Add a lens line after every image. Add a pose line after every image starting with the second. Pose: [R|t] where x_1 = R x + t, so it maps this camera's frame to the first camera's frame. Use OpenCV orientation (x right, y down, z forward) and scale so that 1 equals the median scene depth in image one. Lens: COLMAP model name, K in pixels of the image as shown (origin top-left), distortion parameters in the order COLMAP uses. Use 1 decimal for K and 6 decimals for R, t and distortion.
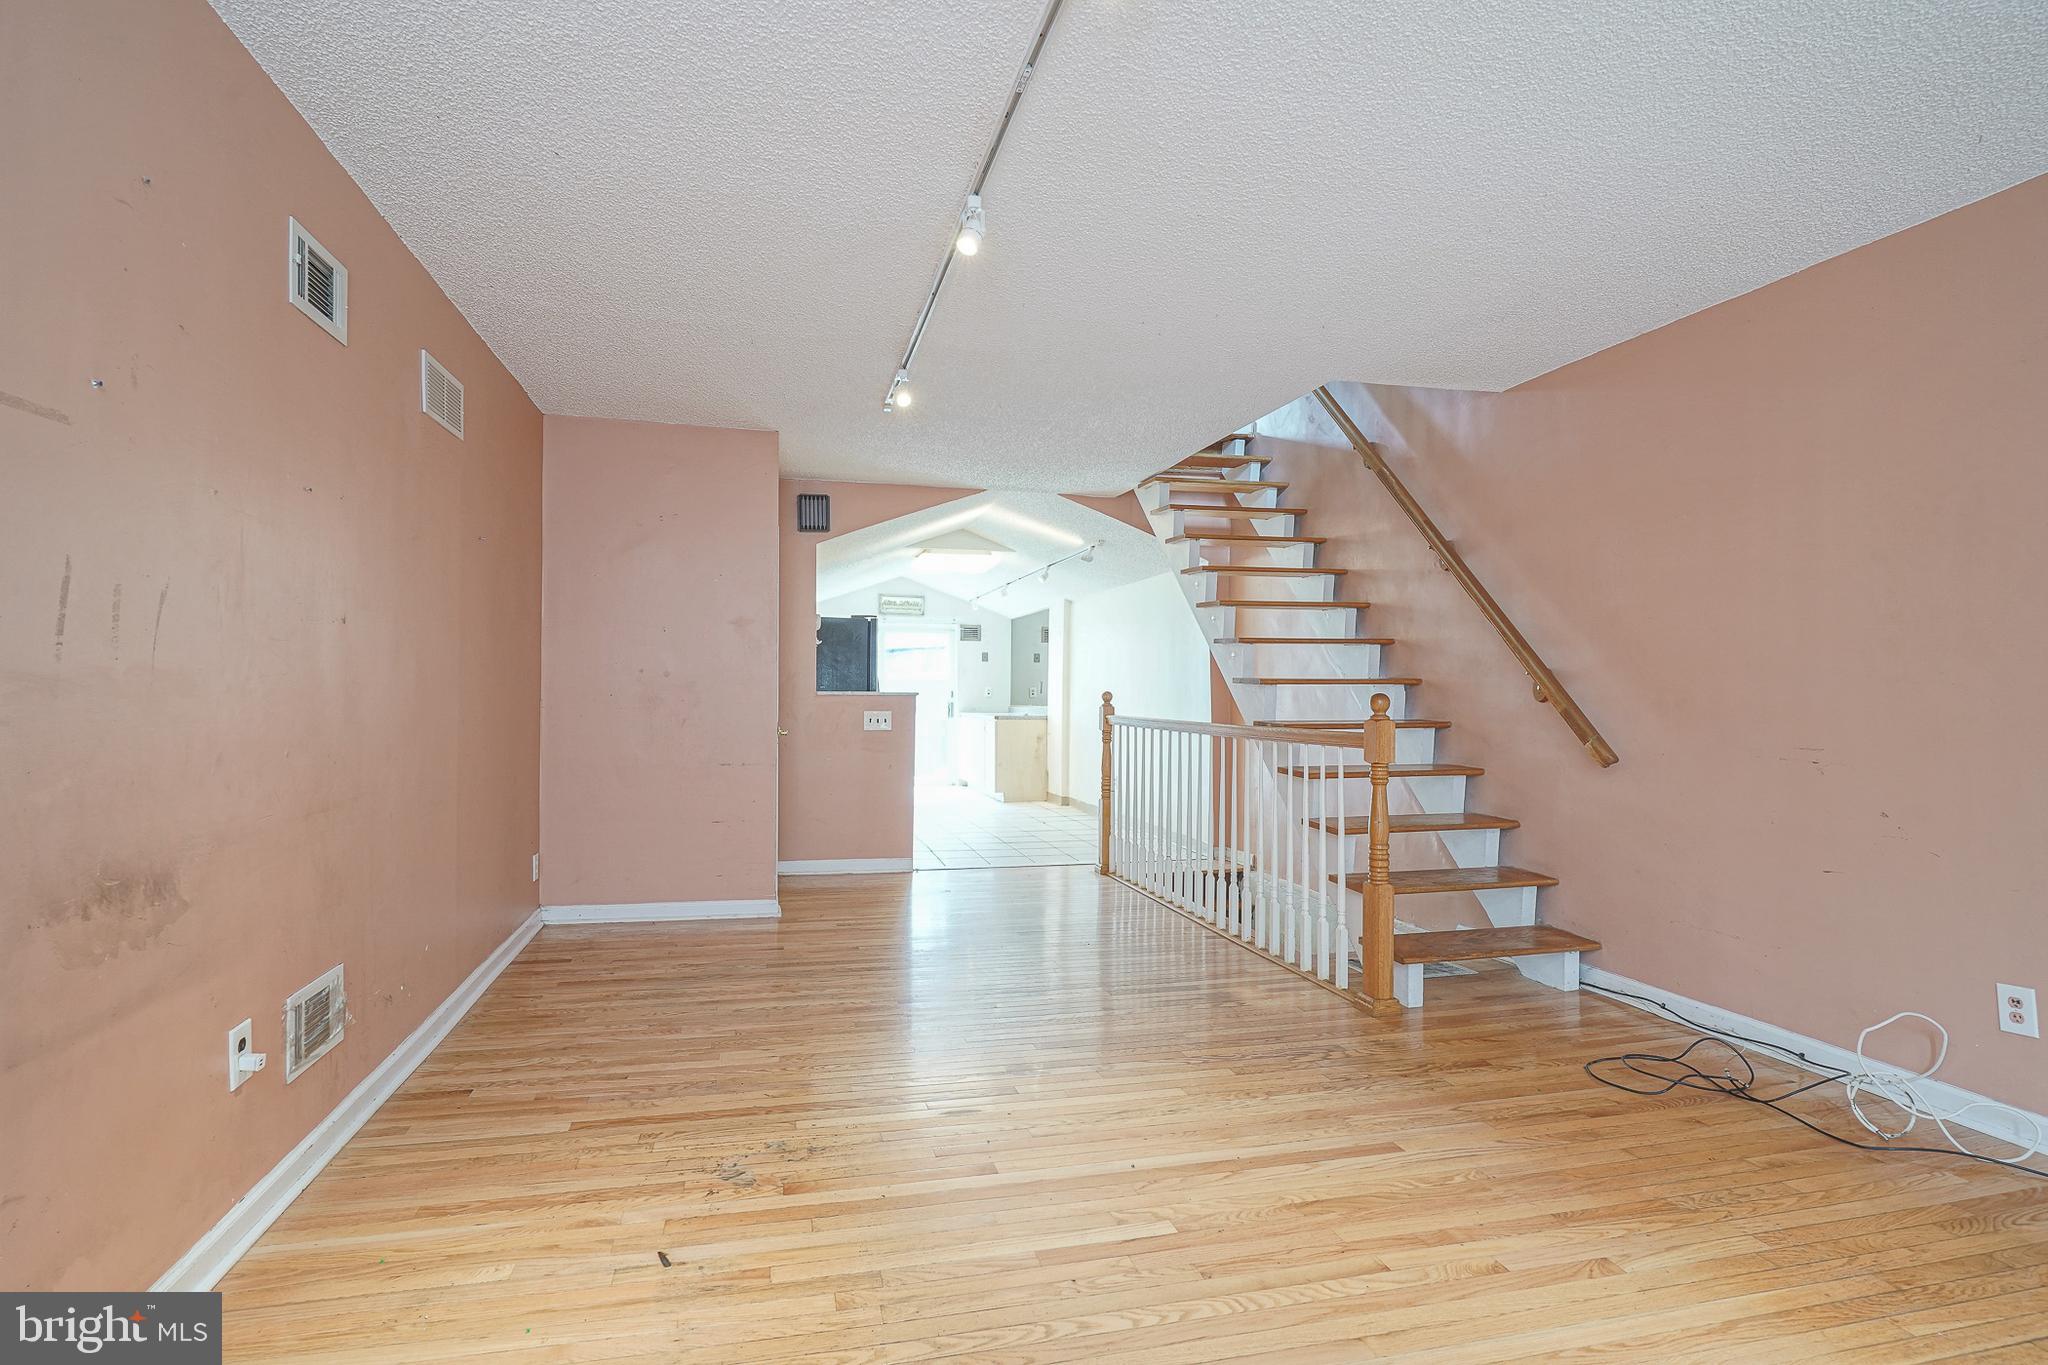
lens RADIAL K [[1186.1, 0, 1114.6], [0, 1186.1, 700.5], [0, 0, 1]] dist [-0.009190, 0.008120]
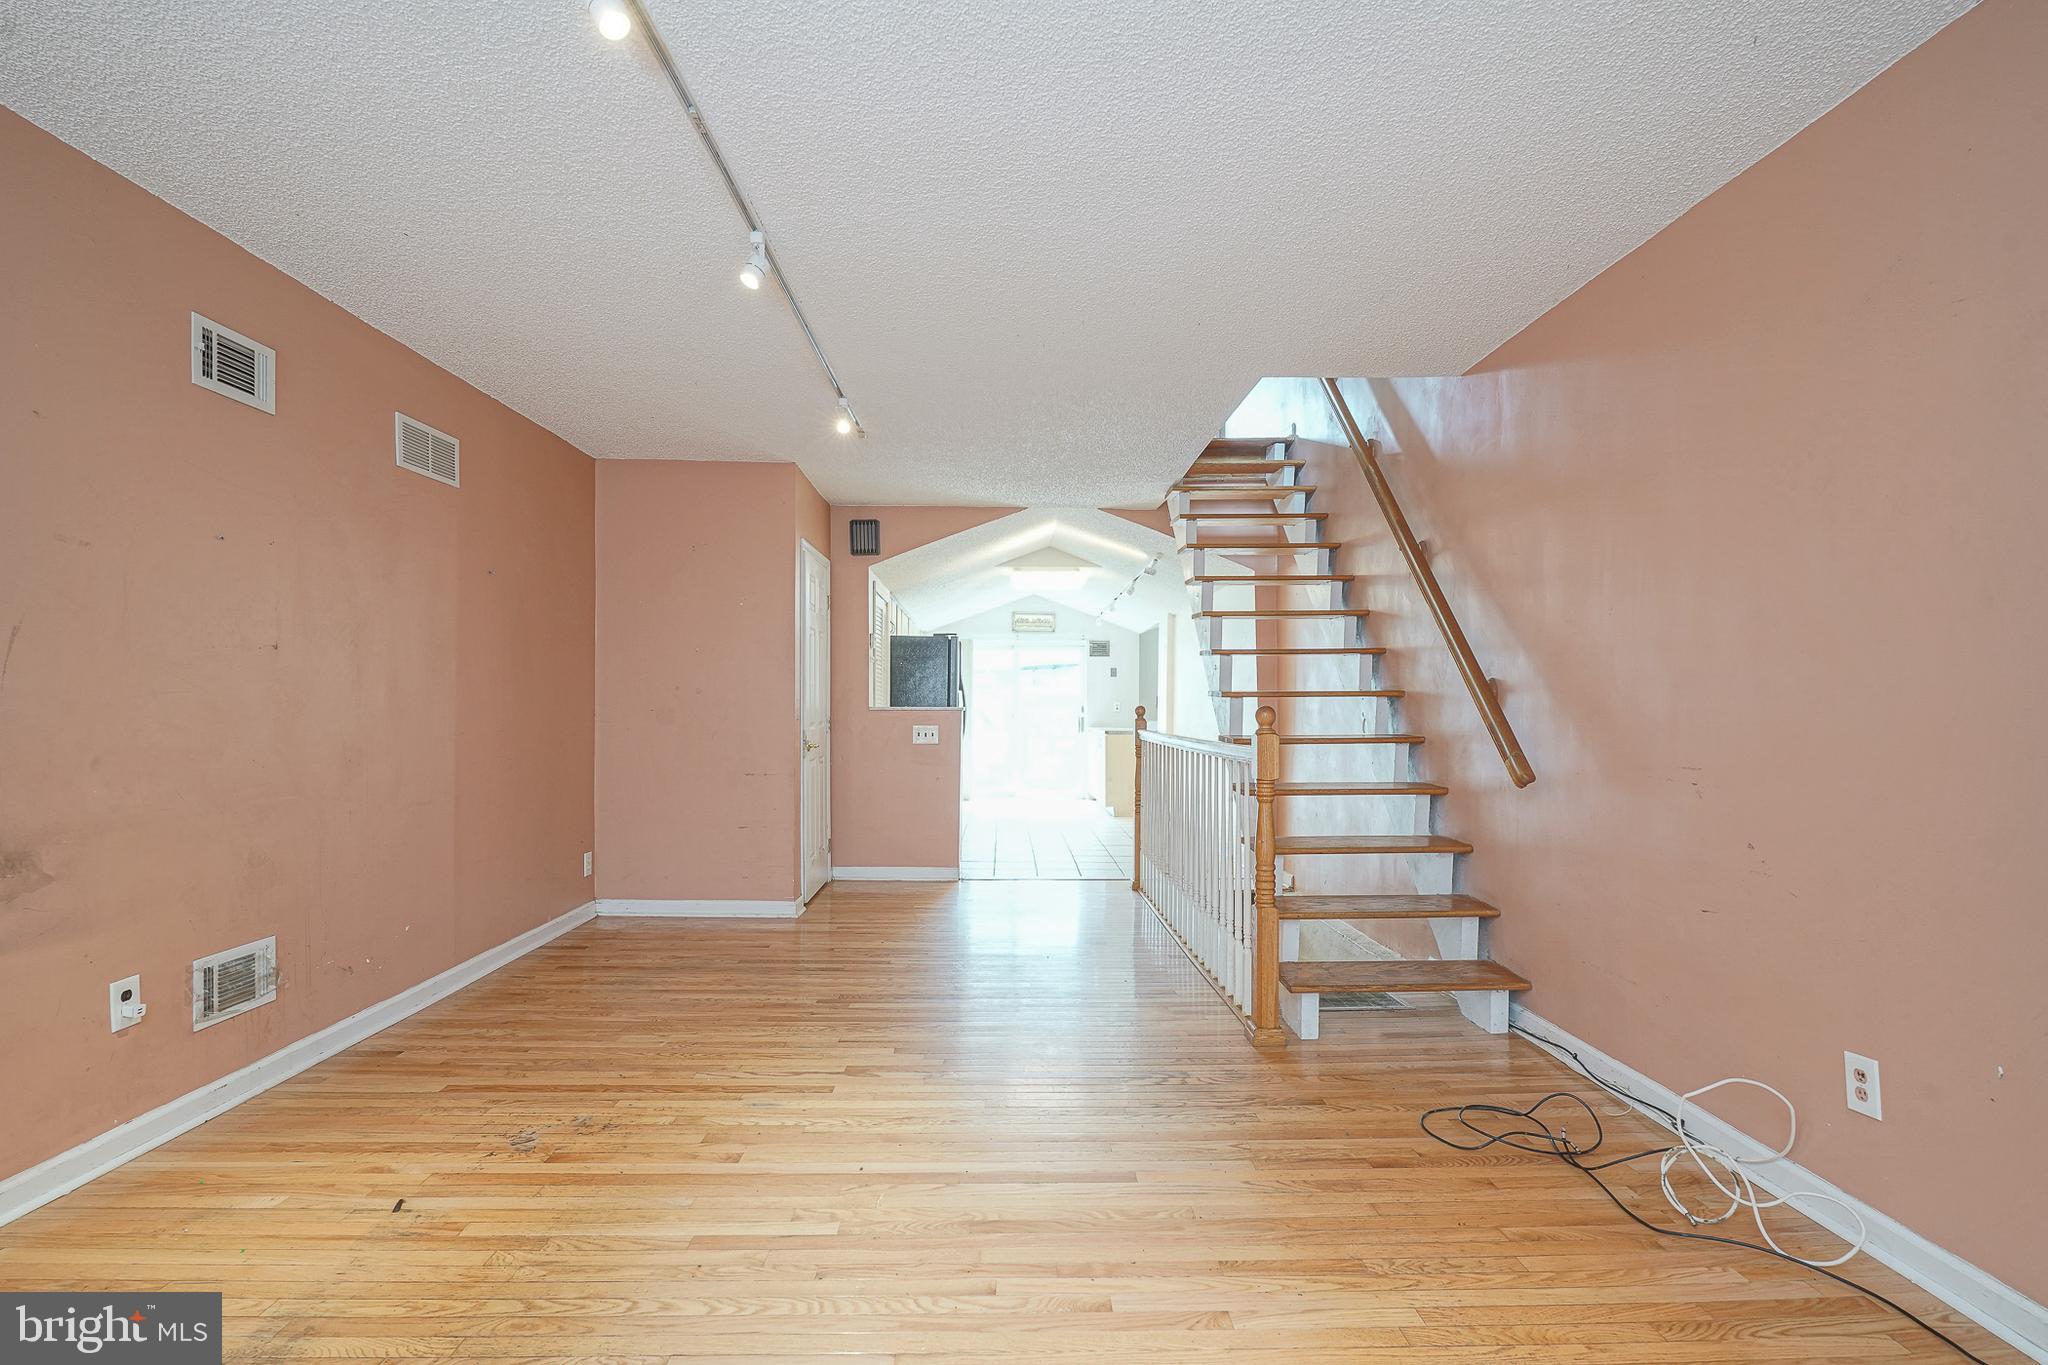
lens RADIAL K [[1186.1, 0, 1038.1], [0, 1186.1, 719.4], [0, 0, 1]] dist [-0.009190, 0.008120]
pose [[0.966444, -0.000331, -0.256876, 0.325489], [0.000970, 0.999997, 0.002358, 0.002665], [0.256875, -0.002528, 0.966441, 0.041202]]
